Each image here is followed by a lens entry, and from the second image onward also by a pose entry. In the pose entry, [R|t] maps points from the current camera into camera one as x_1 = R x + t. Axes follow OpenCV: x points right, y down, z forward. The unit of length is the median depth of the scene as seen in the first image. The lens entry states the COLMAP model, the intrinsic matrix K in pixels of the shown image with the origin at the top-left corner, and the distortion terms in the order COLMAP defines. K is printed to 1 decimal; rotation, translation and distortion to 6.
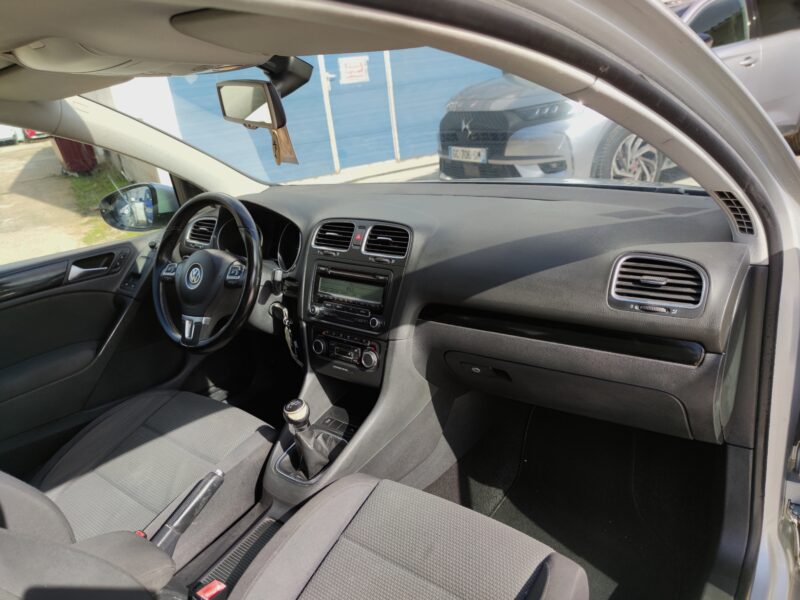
lens RADIAL K [[582.6, 0, 406.1], [0, 582.6, 301.0], [0, 0, 1]] dist [0.021161, -0.002957]
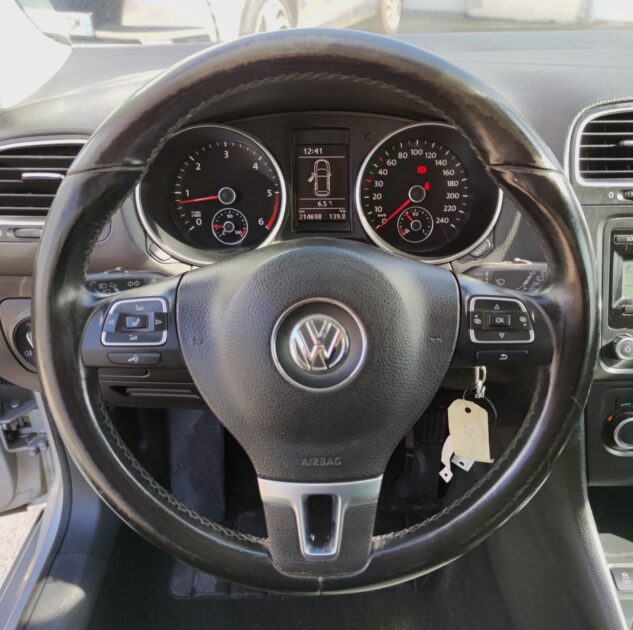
lens RADIAL K [[635.7, 0, 338.1], [0, 635.7, 327.3], [0, 0, 1]] dist [0.088538, -0.165061]
pose [[0.779823, -0.251750, 0.573147, -0.549239], [0.149864, 0.964025, 0.219536, -0.120474], [-0.607797, -0.085305, 0.789497, 0.778162]]
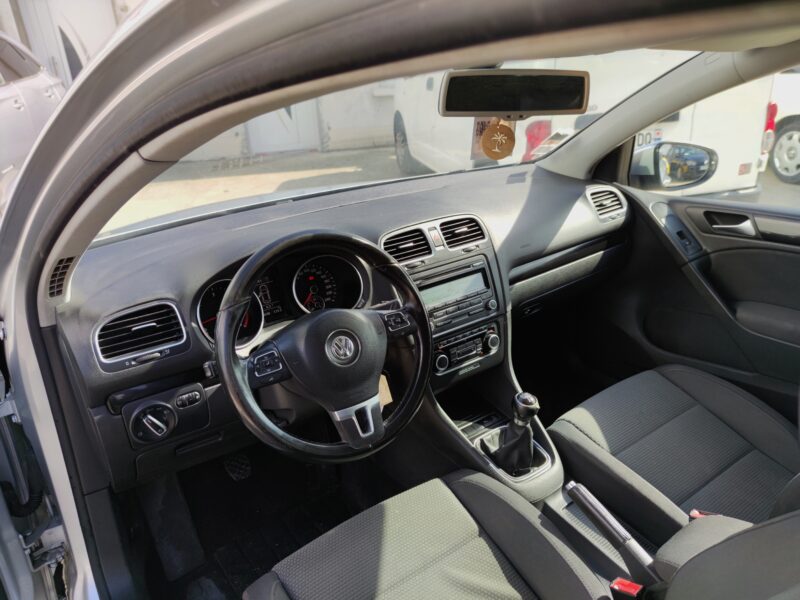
lens RADIAL K [[582.6, 0, 406.1], [0, 582.6, 301.0], [0, 0, 1]] dist [0.021161, -0.002957]
pose [[0.276631, -0.279828, 0.919332, -0.991120], [0.353582, 0.919193, 0.173391, -0.192766], [-0.893563, 0.277094, 0.353219, 0.697890]]
